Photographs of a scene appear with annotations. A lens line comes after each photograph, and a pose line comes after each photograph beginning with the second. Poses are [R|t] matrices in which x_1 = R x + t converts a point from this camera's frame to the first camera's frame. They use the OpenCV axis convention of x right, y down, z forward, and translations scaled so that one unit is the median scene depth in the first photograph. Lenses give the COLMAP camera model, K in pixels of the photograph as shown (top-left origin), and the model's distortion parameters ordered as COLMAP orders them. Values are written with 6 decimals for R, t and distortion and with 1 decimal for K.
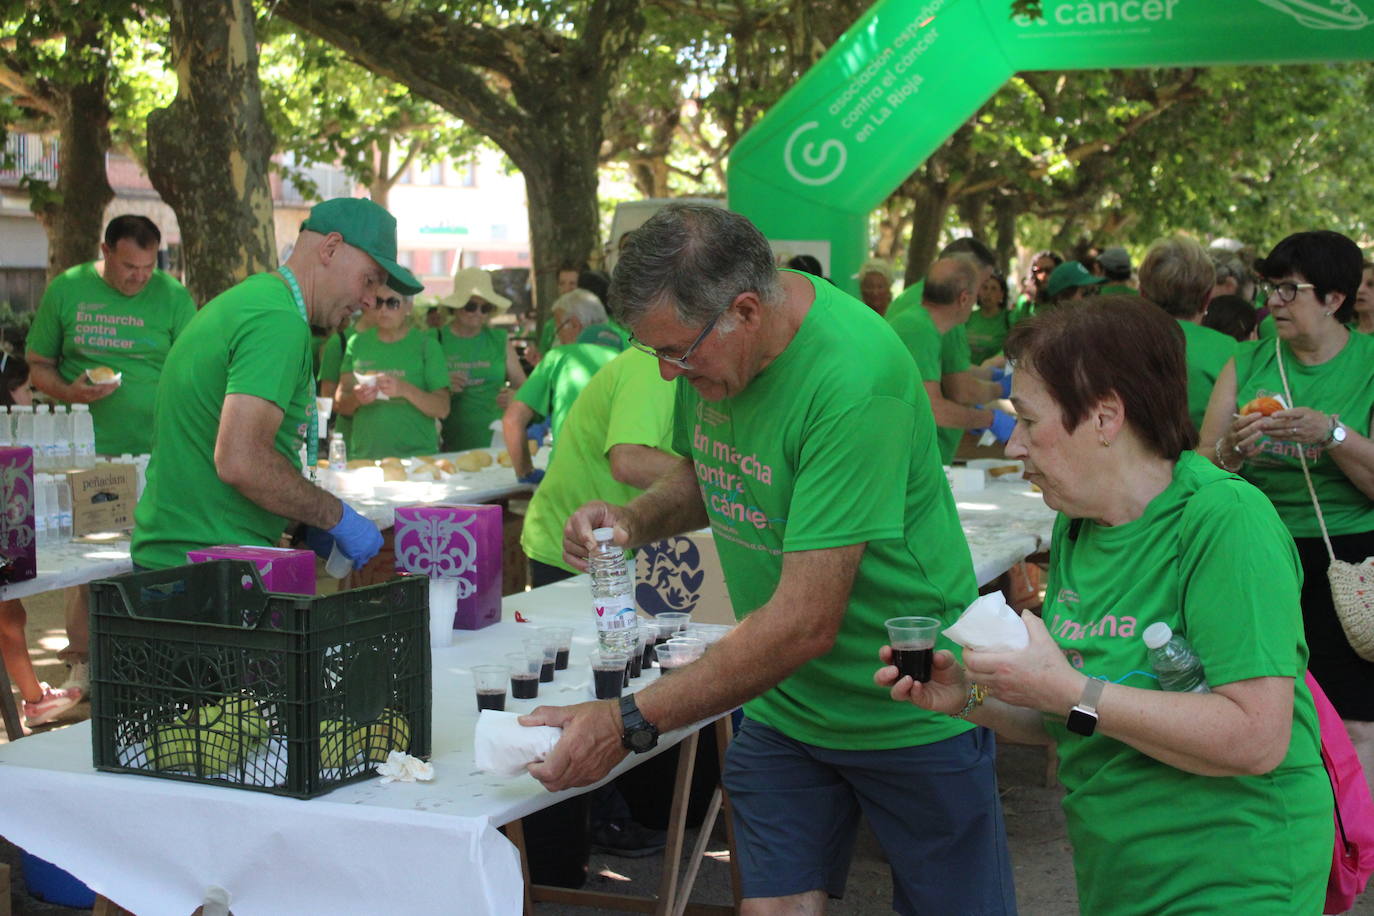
lens RADIAL K [[1981.8, 0, 757.4], [0, 1981.8, 426.7], [0, 0, 1]] dist [-0.014913, 0.007900]
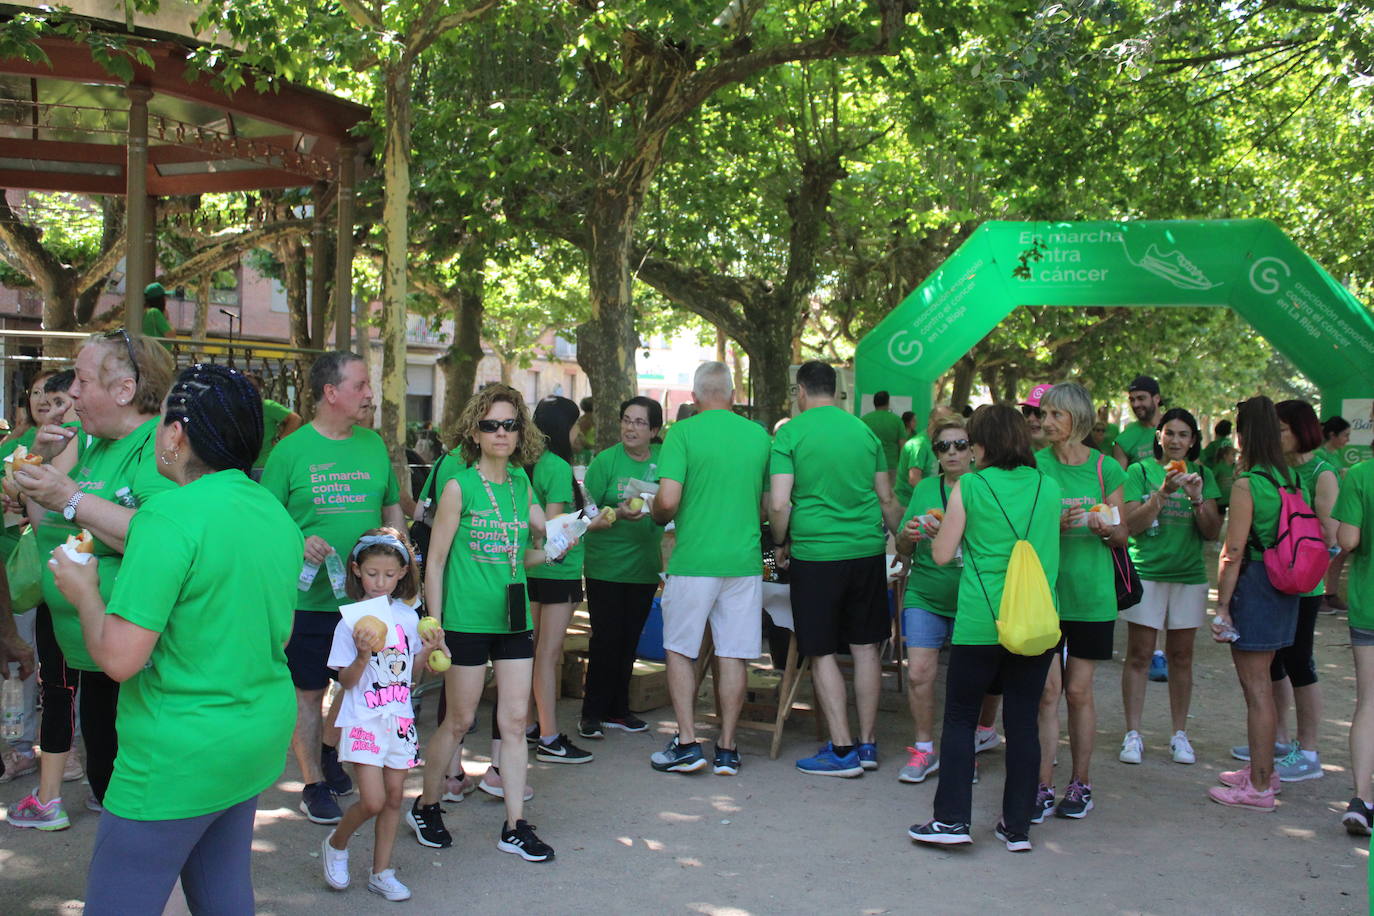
lens RADIAL K [[1421.3, 0, 736.5], [0, 1421.3, 460.8], [0, 0, 1]] dist [-0.109869, 0.029932]
pose [[0.997387, 0.029589, -0.065914, -0.036021], [-0.032094, 0.998789, -0.037278, 0.017674], [0.064731, 0.039296, 0.997129, -0.293263]]
